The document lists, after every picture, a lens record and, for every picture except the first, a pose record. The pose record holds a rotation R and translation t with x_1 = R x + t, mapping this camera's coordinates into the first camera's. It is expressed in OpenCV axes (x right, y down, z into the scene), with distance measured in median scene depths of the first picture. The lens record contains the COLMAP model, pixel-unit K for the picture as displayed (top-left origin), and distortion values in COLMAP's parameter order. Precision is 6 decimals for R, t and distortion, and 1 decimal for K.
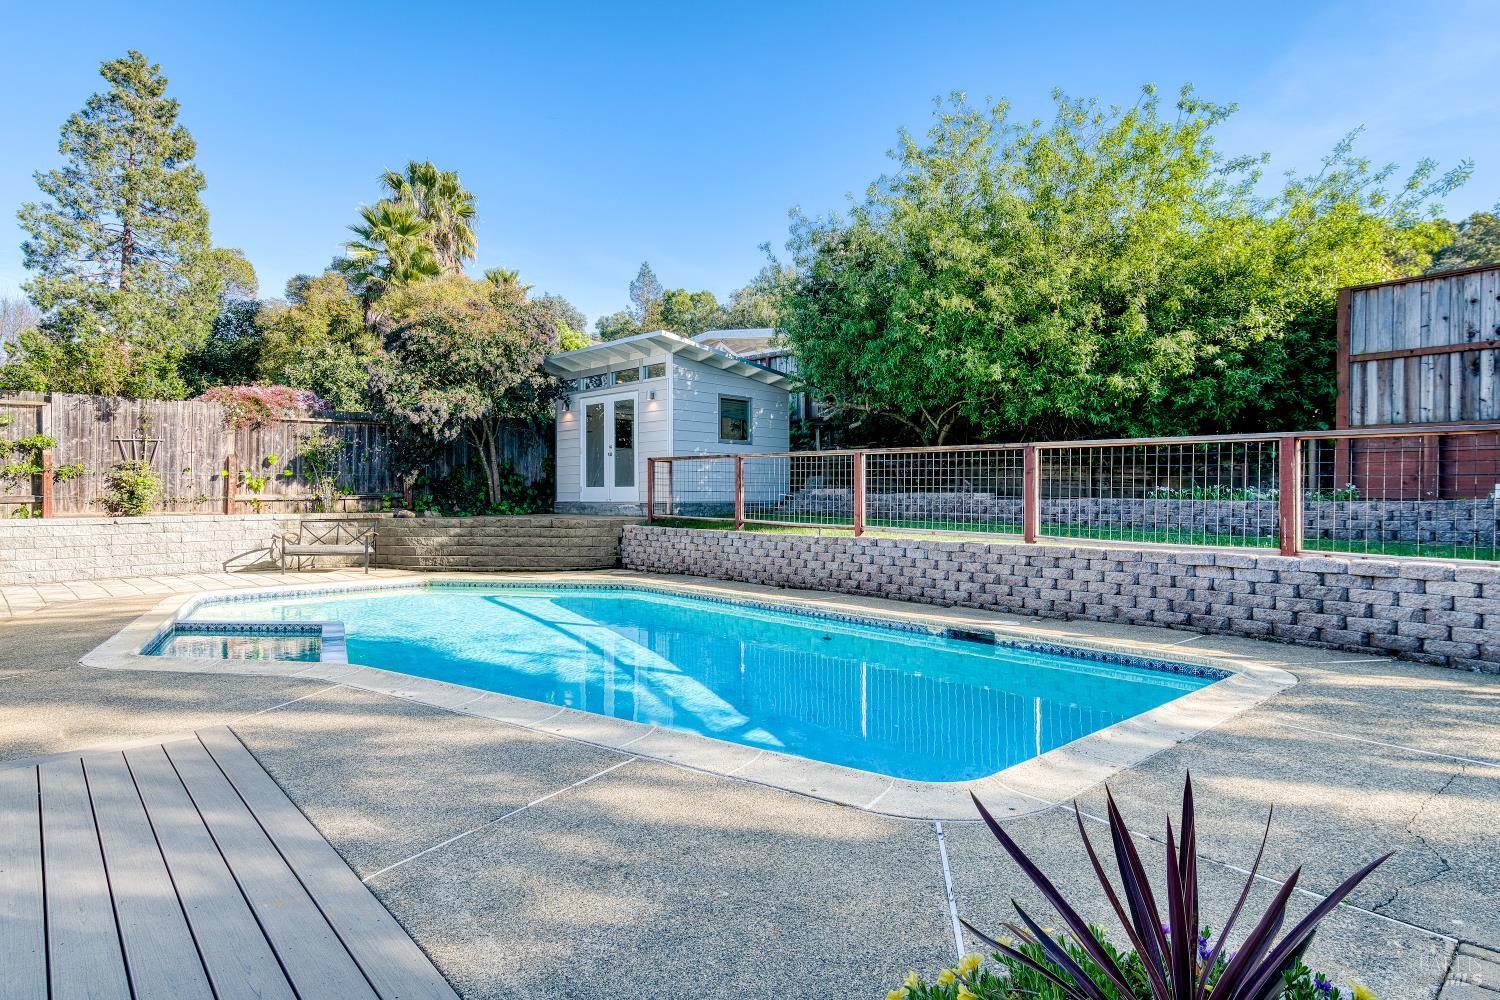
lens RADIAL K [[813.2, 0, 757.3], [0, 813.2, 500.1], [0, 0, 1]] dist [0.022237, -0.011224]
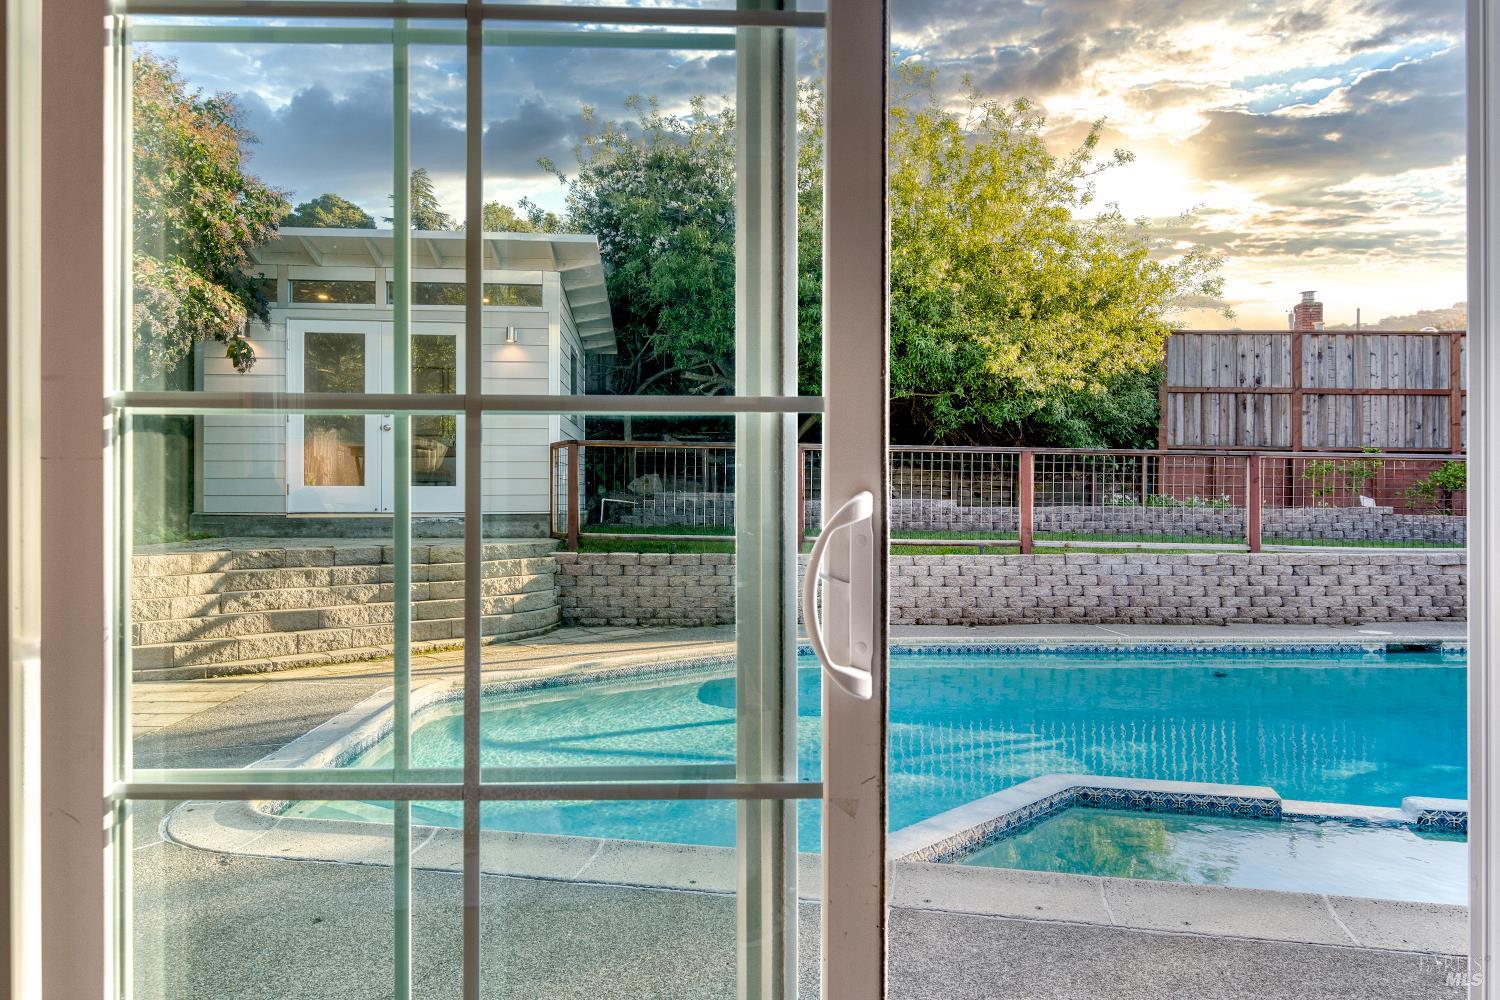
lens RADIAL K [[931.4, 0, 759.1], [0, 931.4, 515.2], [0, 0, 1]] dist [0.008014, 0.001421]
pose [[0.653704, -0.012138, 0.756653, -0.634034], [0.000299, 0.999875, 0.015781, -0.007487], [-0.756751, -0.010090, 0.653626, 0.490161]]
